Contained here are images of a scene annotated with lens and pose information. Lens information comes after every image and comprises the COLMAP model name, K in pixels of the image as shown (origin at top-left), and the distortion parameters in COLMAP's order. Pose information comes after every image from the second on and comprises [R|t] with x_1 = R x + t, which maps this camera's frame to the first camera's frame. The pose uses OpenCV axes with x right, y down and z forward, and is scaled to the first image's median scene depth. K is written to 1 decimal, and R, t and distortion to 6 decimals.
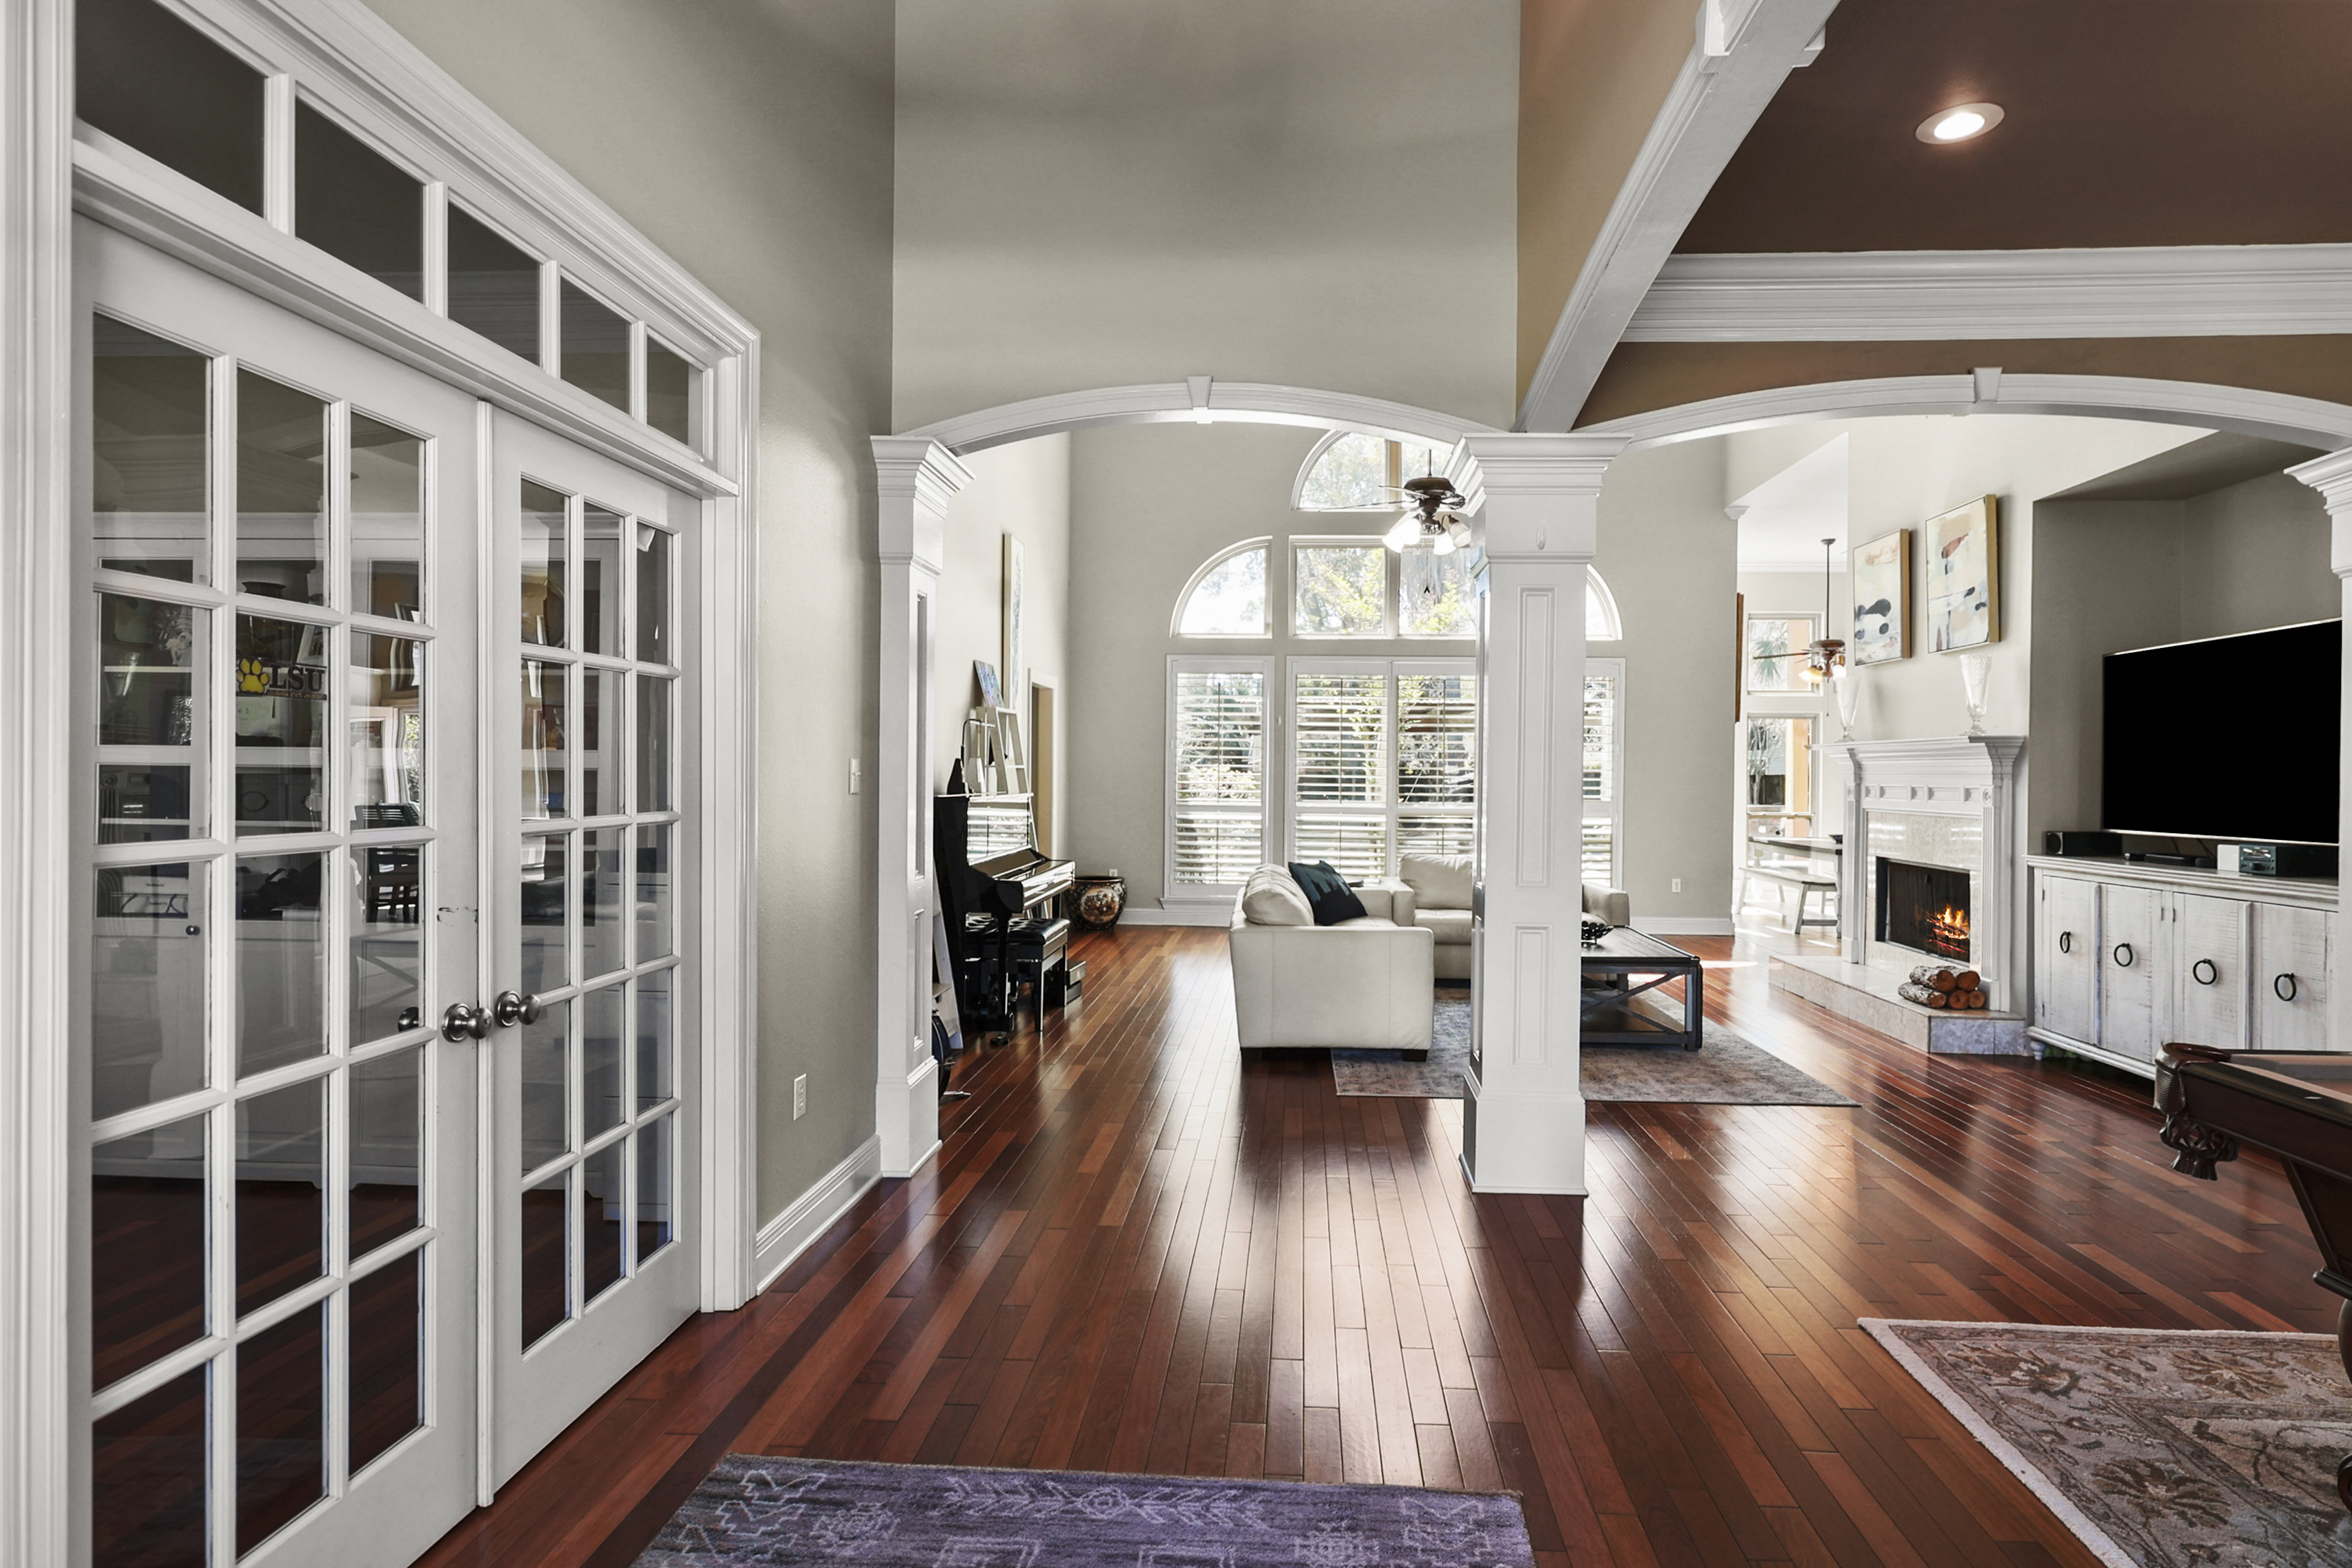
lens RADIAL K [[1229.6, 0, 1236.5], [0, 1229.6, 785.7], [0, 0, 1]] dist [0.013517, -0.000143]
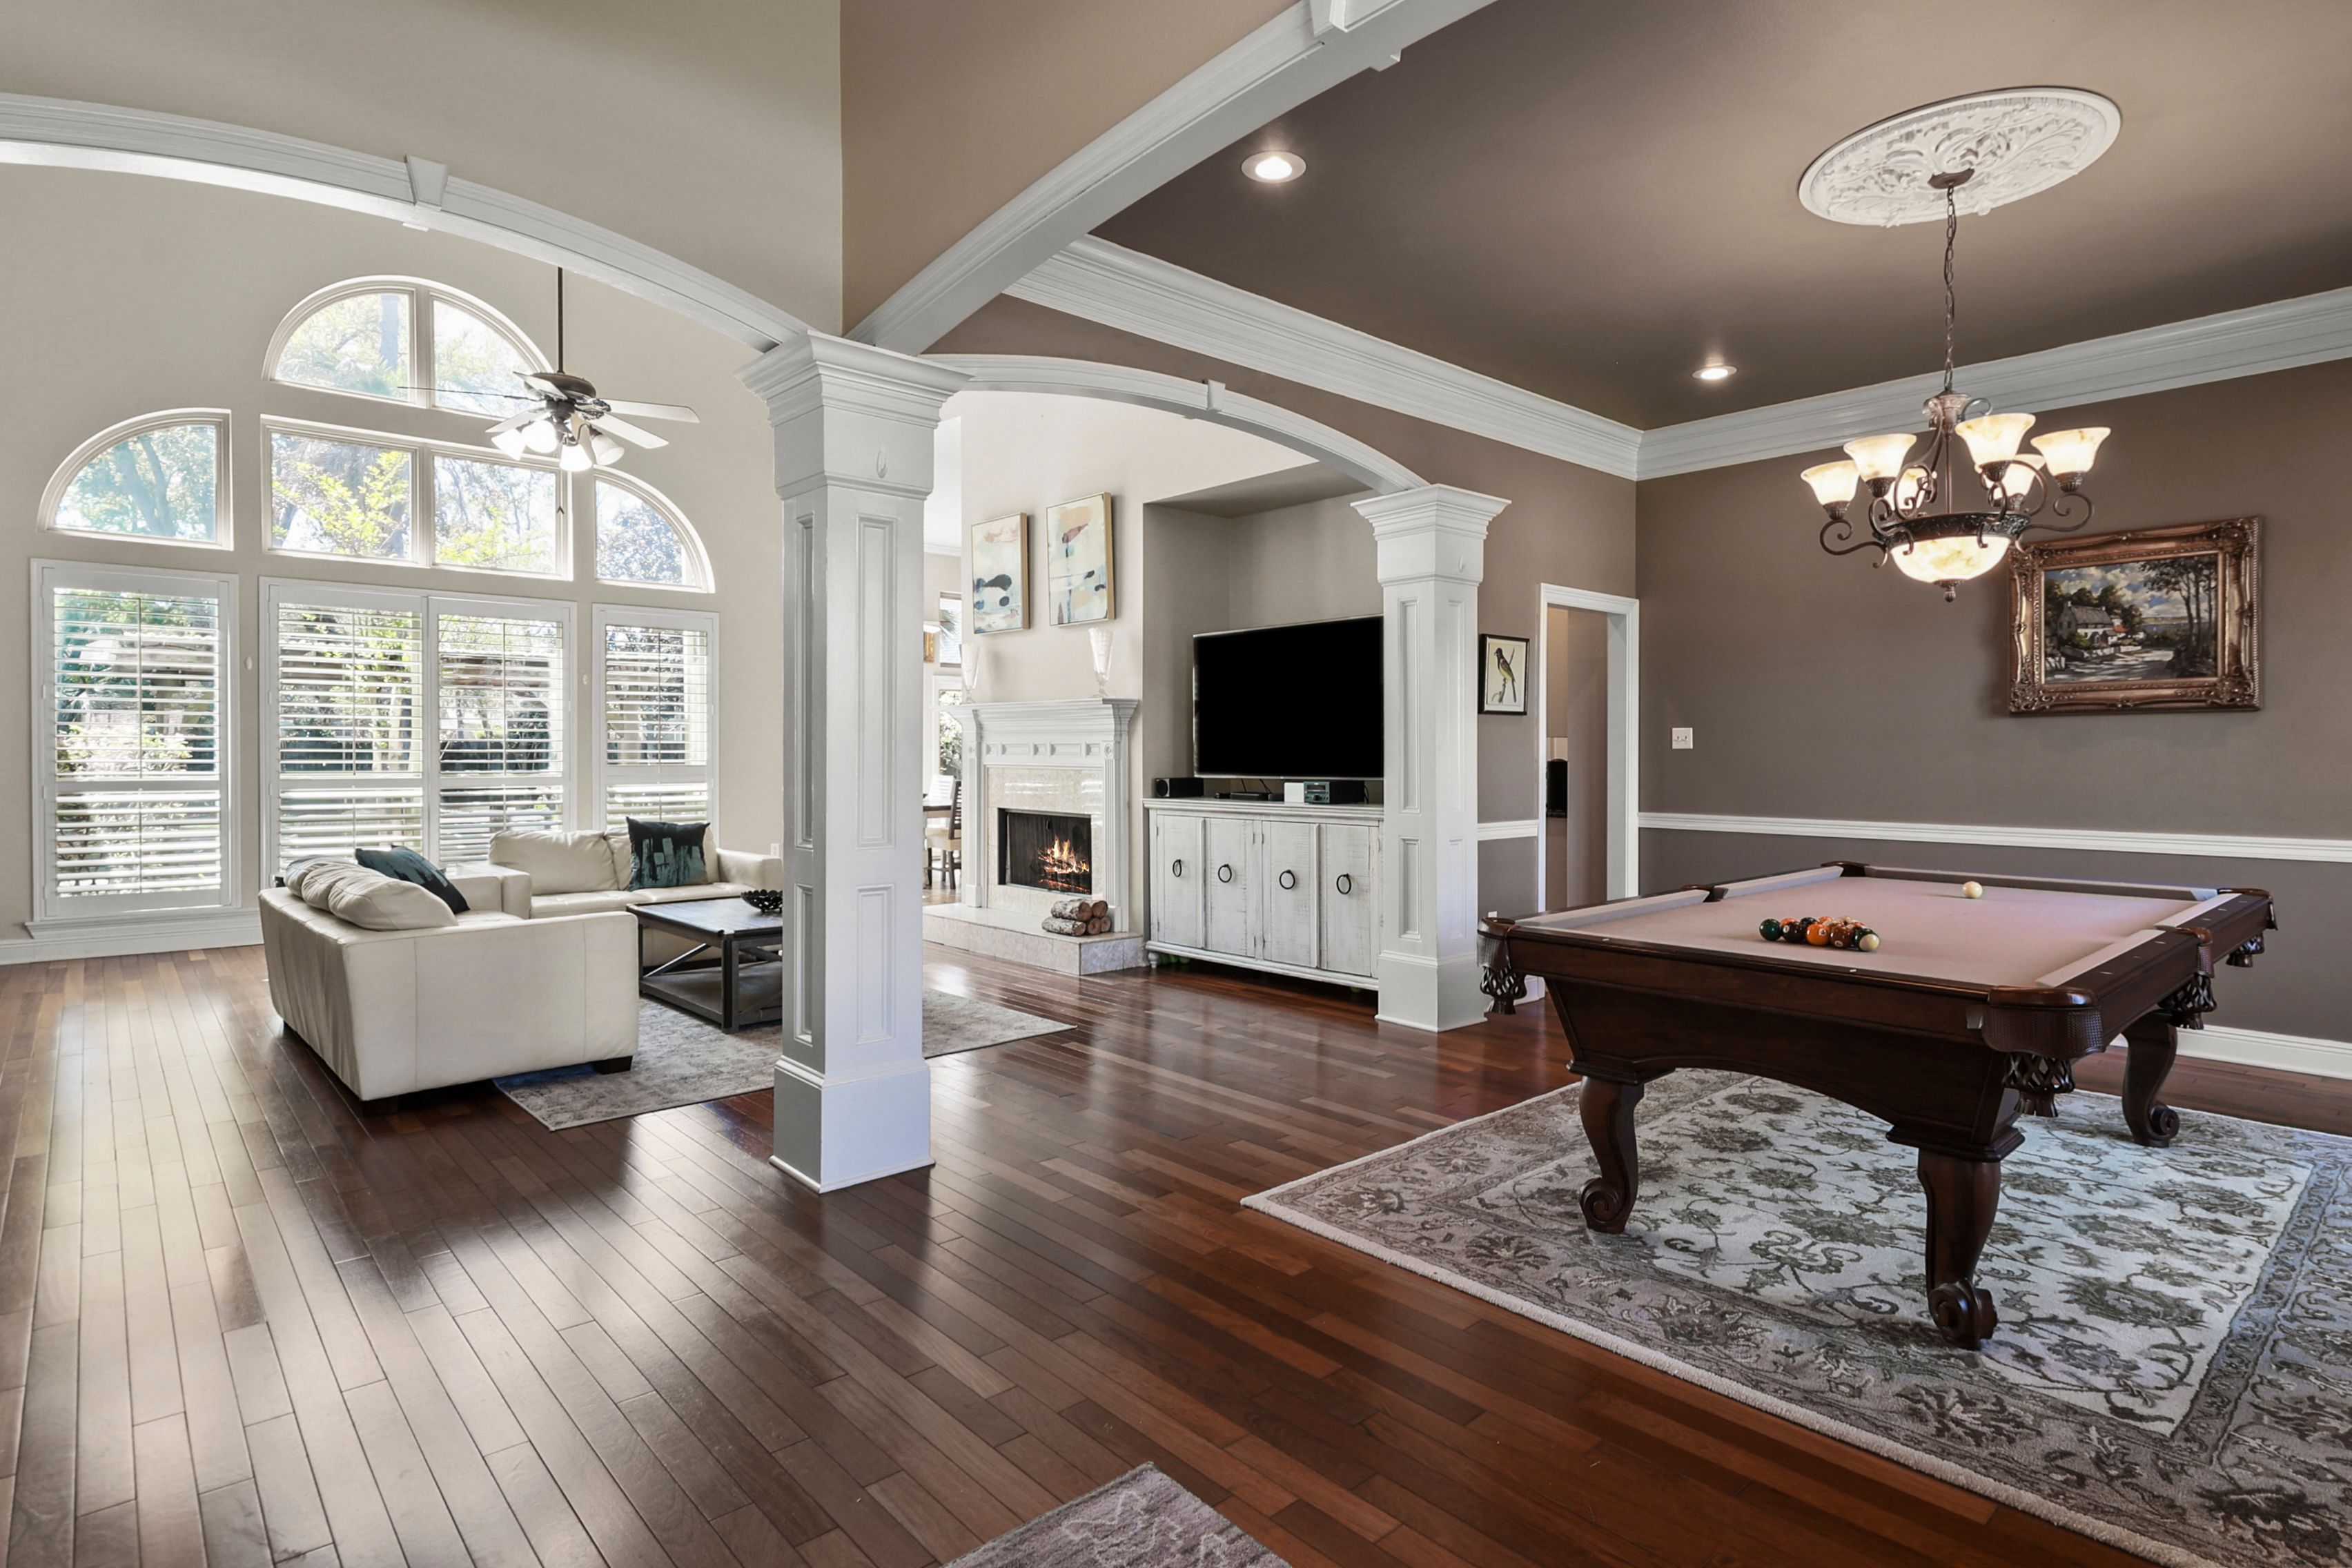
lens RADIAL K [[1223.9, 0, 1233.9], [0, 1223.9, 762.9], [0, 0, 1]] dist [0.004889, -0.000001]
pose [[0.693595, -0.015640, 0.720195, -0.143117], [0.011513, 0.999877, 0.010626, 0.009244], [-0.720273, 0.000921, 0.693690, 0.108207]]
